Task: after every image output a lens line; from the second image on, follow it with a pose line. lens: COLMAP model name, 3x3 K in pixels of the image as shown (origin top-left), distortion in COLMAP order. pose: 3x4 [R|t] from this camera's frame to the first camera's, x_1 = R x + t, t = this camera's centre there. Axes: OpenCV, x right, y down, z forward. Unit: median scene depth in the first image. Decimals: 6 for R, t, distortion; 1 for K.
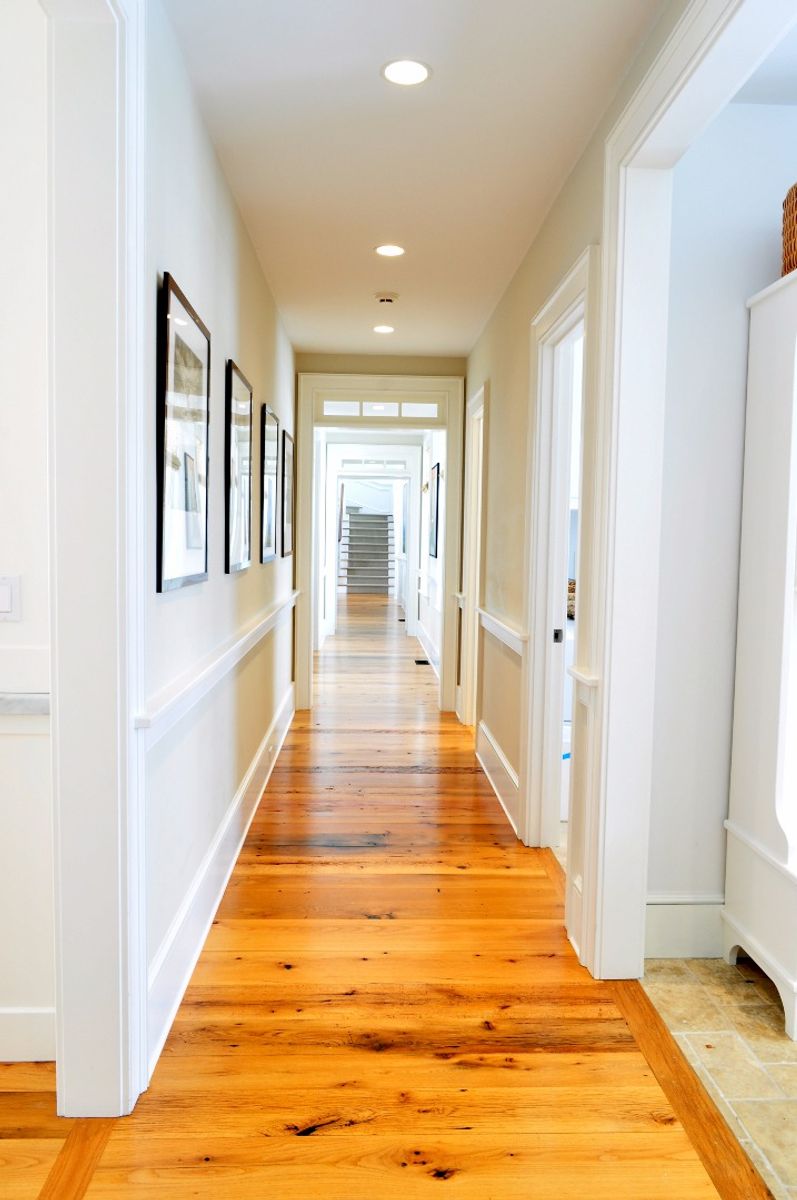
lens RADIAL K [[926.6, 0, 401.5], [0, 926.6, 598.5], [0, 0, 1]] dist [0.007203, -0.003216]
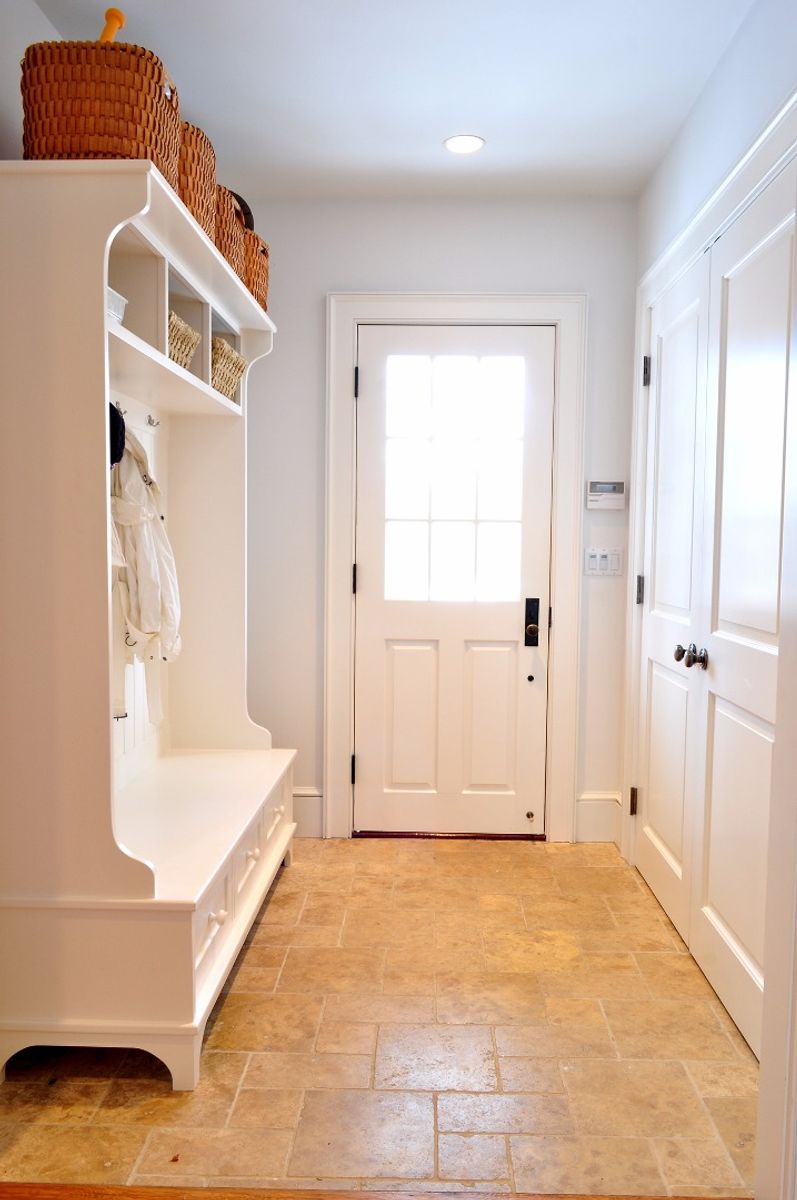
lens RADIAL K [[926.6, 0, 401.9], [0, 926.6, 606.2], [0, 0, 1]] dist [0.007203, -0.003216]
pose [[0.068617, -0.078083, 0.994583, -0.373342], [0.045874, 0.996125, 0.075039, -0.029489], [-0.996588, 0.040477, 0.071933, 0.689453]]
